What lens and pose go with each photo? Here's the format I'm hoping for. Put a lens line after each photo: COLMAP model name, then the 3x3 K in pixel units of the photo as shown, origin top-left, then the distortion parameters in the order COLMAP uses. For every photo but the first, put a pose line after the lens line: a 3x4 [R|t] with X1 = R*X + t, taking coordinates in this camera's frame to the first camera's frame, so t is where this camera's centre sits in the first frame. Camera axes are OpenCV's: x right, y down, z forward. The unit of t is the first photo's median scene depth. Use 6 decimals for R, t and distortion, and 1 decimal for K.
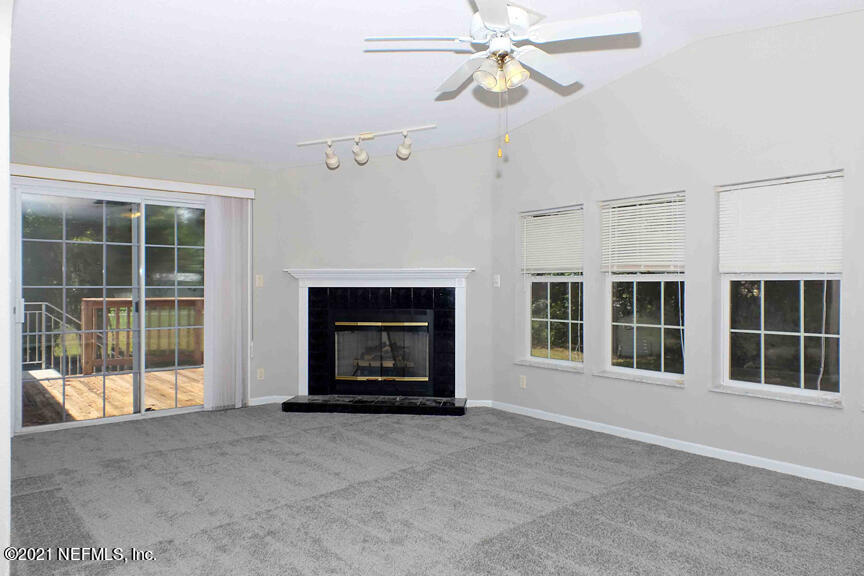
lens RADIAL K [[598.9, 0, 433.9], [0, 598.9, 288.5], [0, 0, 1]] dist [0.046299, -0.018522]
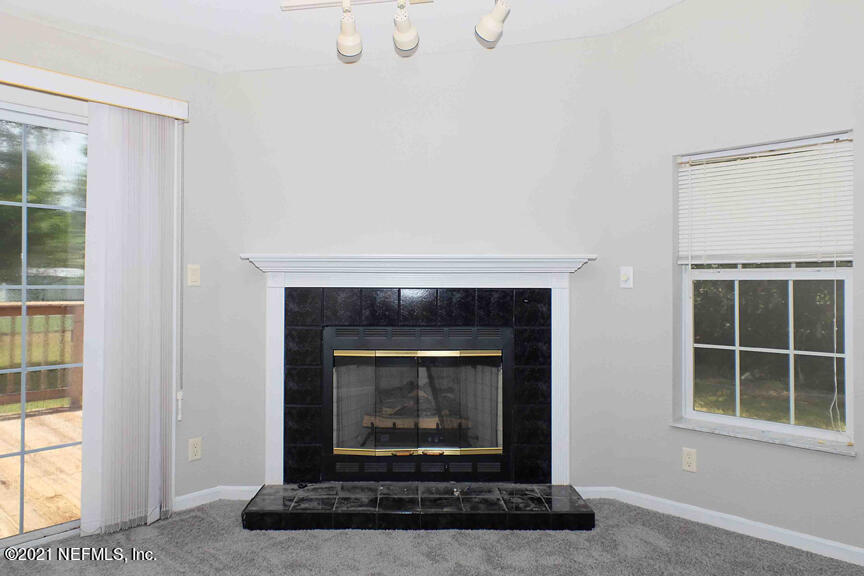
lens RADIAL K [[598.9, 0, 412.2], [0, 598.9, 279.5], [0, 0, 1]] dist [0.046299, -0.018522]
pose [[0.992386, 0.004328, 0.123094, -0.162133], [-0.002950, 0.999931, -0.011376, -0.003246], [-0.123135, 0.010927, 0.992330, 0.440533]]
